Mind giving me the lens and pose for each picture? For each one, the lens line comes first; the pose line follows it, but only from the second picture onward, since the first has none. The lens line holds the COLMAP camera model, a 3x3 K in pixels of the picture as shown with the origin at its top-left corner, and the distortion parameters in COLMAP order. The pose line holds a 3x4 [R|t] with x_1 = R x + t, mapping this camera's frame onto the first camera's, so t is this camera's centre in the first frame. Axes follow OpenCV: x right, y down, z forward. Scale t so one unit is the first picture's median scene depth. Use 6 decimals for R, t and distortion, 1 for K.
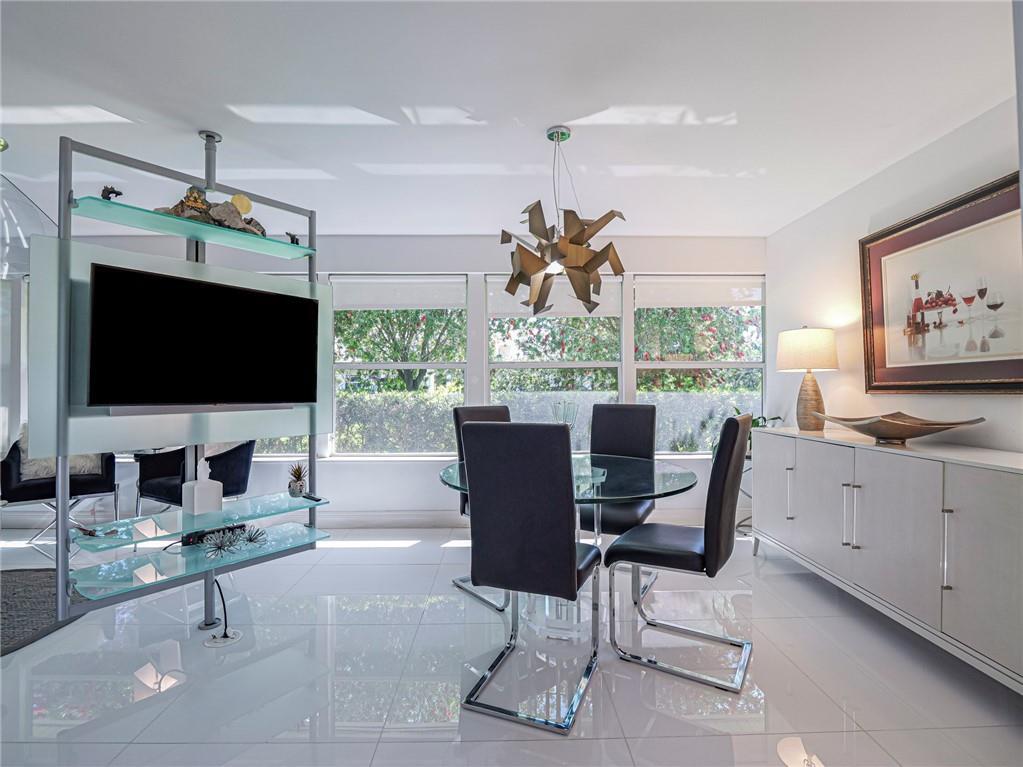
lens RADIAL K [[509.1, 0, 511.5], [0, 509.1, 383.5], [0, 0, 1]] dist [-0.001690, -0.000485]
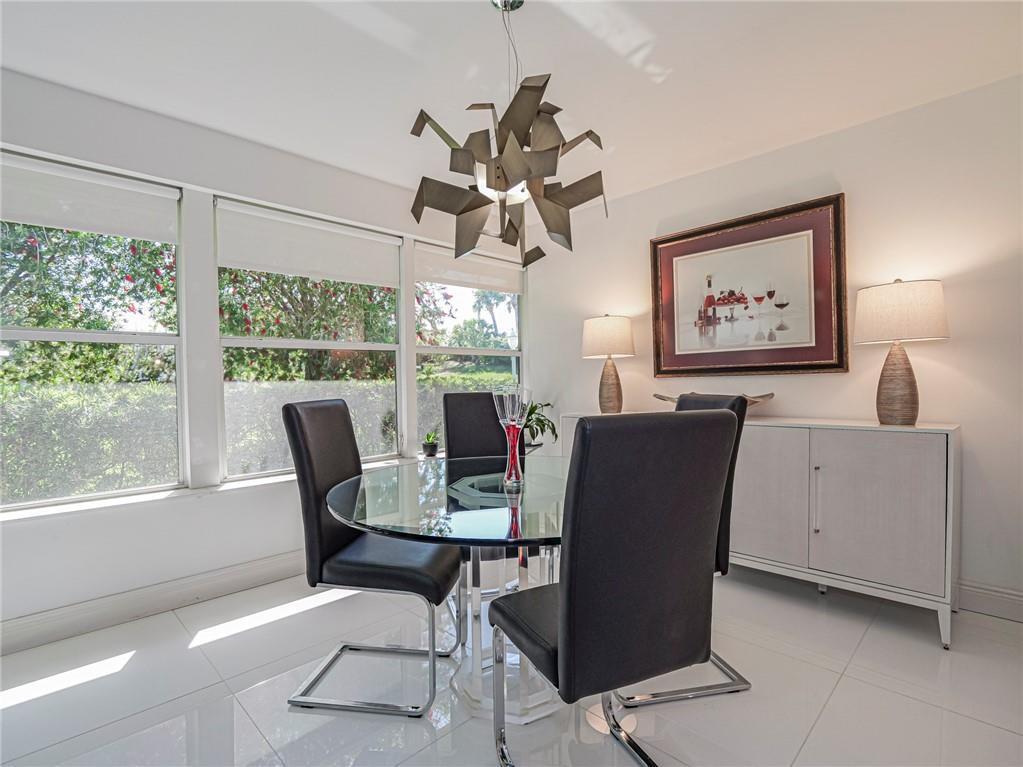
lens RADIAL K [[509.1, 0, 511.5], [0, 509.1, 383.5], [0, 0, 1]] dist [-0.001690, -0.000485]
pose [[0.723078, -0.011018, 0.690679, -0.359808], [0.006520, 0.999937, 0.009125, 0.023886], [-0.690736, -0.002095, 0.723104, 0.460298]]
